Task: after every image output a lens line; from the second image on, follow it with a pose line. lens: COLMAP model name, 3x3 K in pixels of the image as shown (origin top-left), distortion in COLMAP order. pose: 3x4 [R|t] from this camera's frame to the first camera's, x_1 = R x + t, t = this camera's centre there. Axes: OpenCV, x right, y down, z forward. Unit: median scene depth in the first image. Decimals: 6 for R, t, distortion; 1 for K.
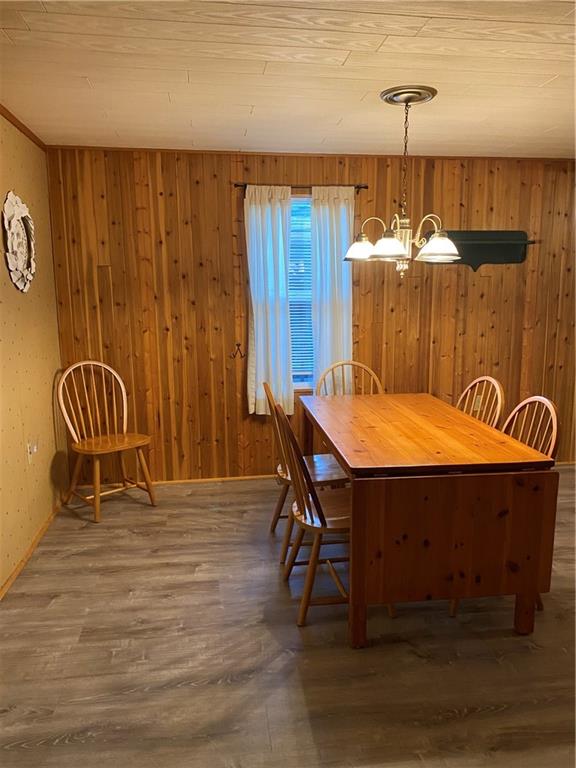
lens RADIAL K [[584.4, 0, 287.6], [0, 584.4, 392.2], [0, 0, 1]] dist [0.010074, 0.008652]
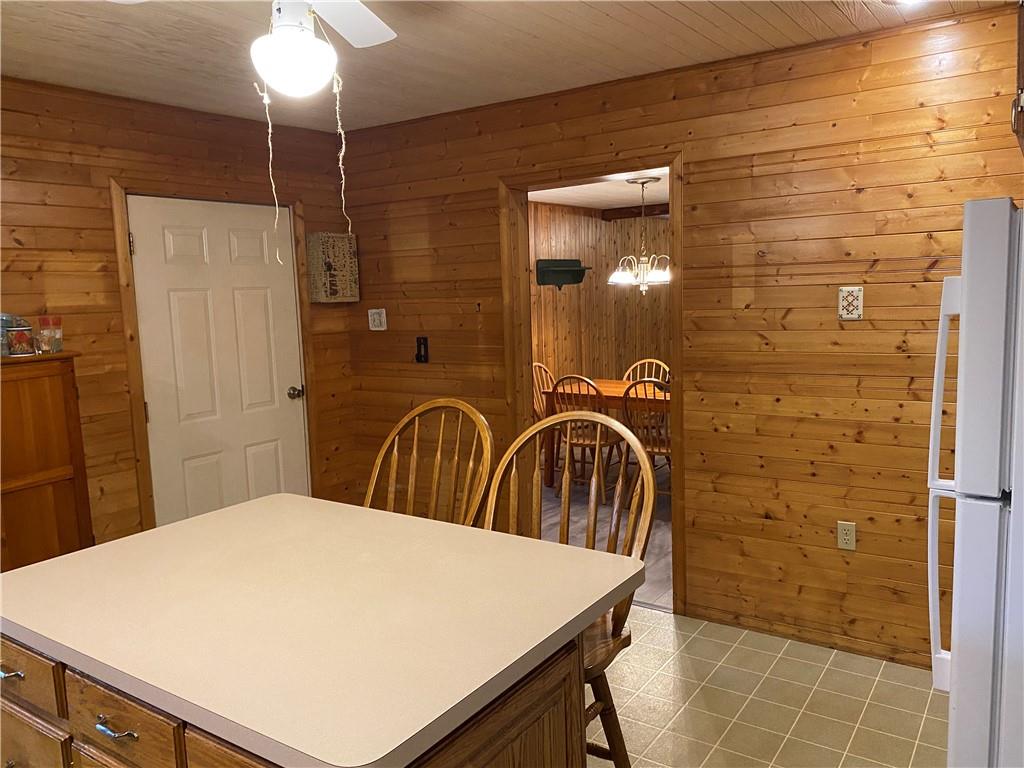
lens RADIAL K [[776.2, 0, 514.2], [0, 776.2, 385.0], [0, 0, 1]] dist [0.159944, -0.200550]
pose [[0.682035, -0.104307, 0.723842, -1.029971], [0.160042, 0.987073, -0.008560, 0.000043], [-0.713592, 0.121683, 0.689912, -0.093795]]
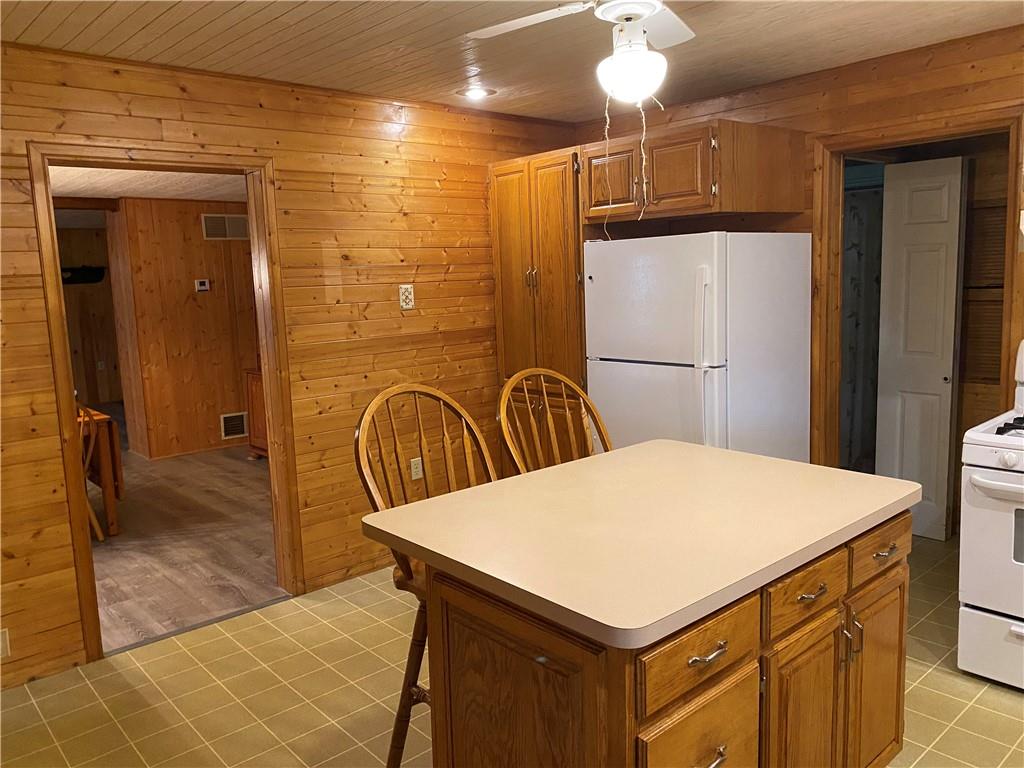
lens RADIAL K [[788.3, 0, 508.0], [0, 788.3, 379.4], [0, 0, 1]] dist [0.054081, -0.047855]
pose [[-0.534619, -0.085211, 0.840786, -1.183906], [0.193522, 0.956123, 0.219952, -0.123342], [-0.822637, 0.280301, -0.494671, 0.583544]]
